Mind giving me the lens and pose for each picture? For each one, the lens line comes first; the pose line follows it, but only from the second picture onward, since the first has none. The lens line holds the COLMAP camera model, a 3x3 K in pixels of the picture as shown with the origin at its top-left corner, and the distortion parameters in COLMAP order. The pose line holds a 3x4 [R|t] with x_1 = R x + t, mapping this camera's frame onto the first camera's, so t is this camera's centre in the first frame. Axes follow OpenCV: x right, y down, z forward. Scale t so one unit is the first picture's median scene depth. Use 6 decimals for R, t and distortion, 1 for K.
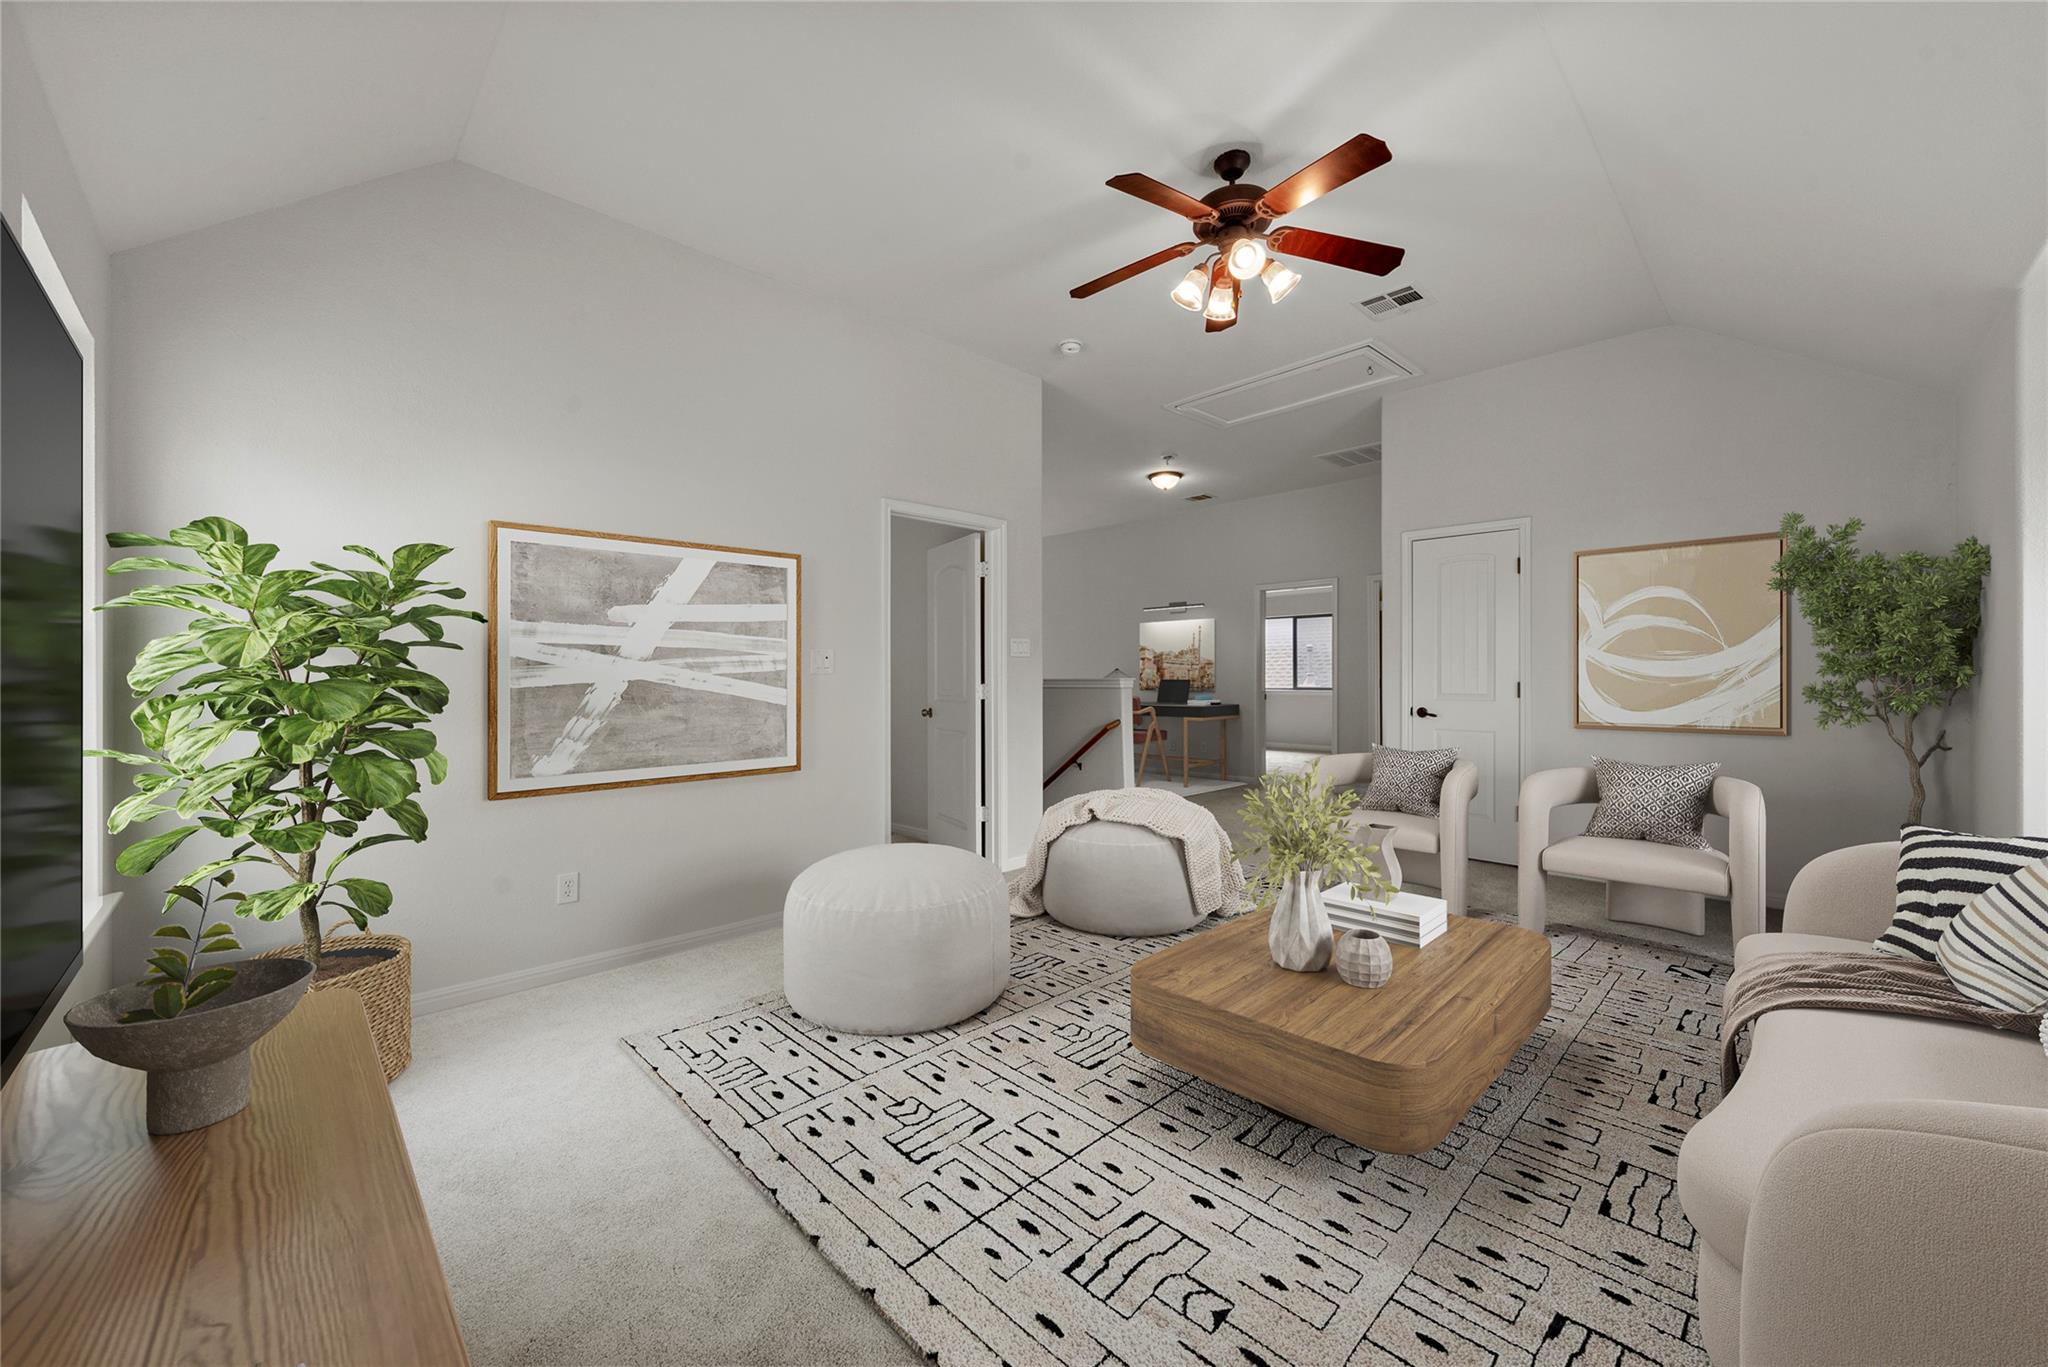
lens RADIAL K [[737.5, 0, 1015.0], [0, 737.5, 662.5], [0, 0, 1]] dist [-0.007939, 0.000029]
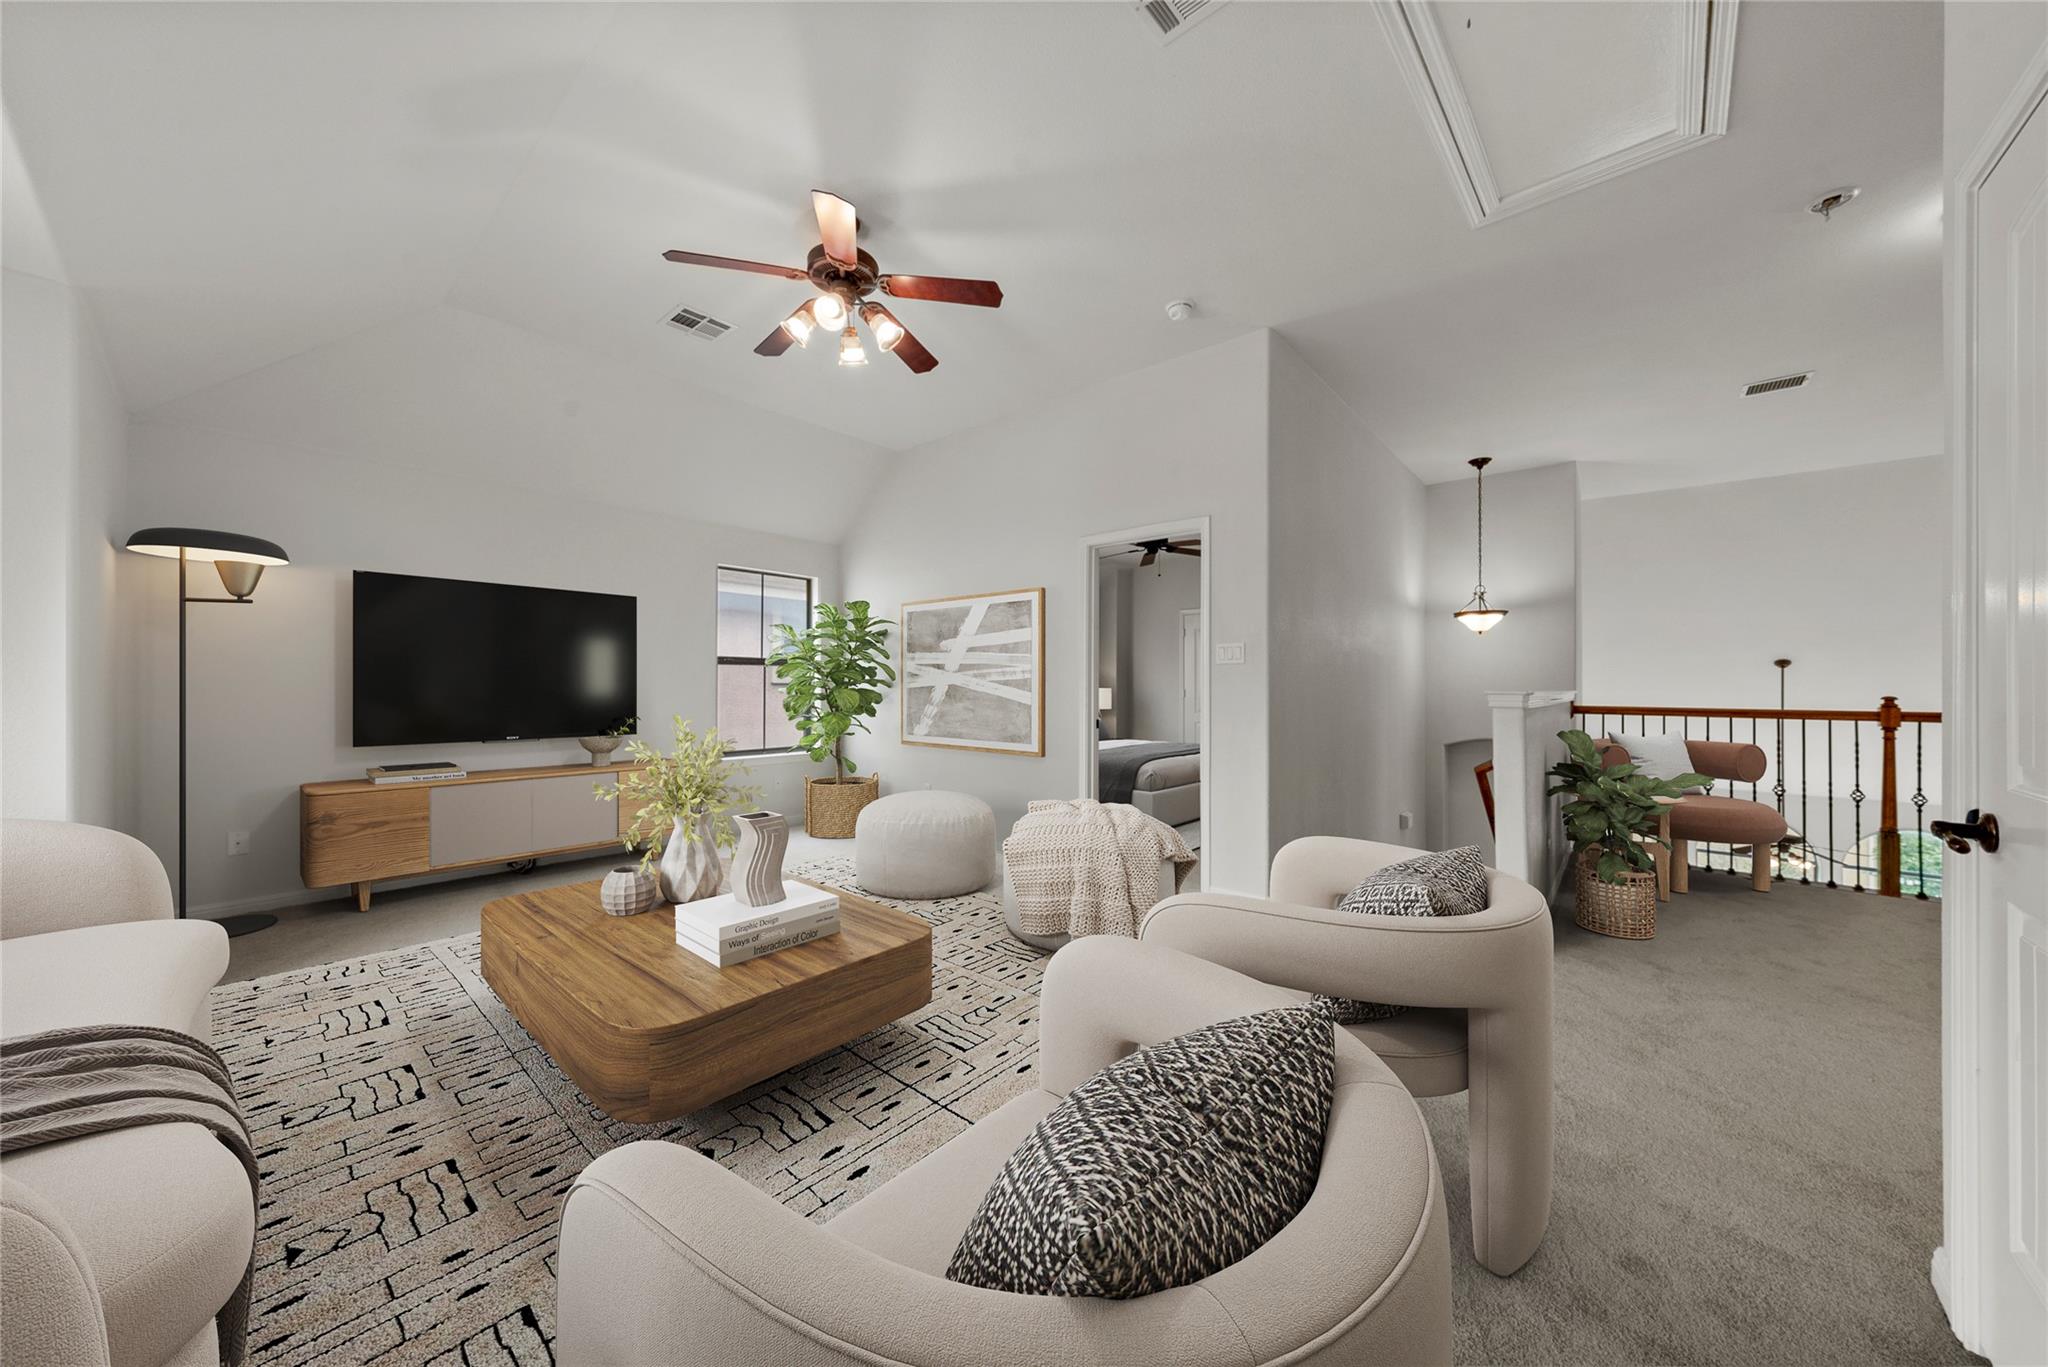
lens RADIAL K [[717.1, 0, 1015.2], [0, 717.1, 691.0], [0, 0, 1]] dist [-0.000498, 0.000003]
pose [[0.100386, 0.000429, -0.994948, 1.061946], [-0.001200, 0.999999, 0.000310, 0.036870], [0.994948, 0.001163, 0.100387, 0.945405]]
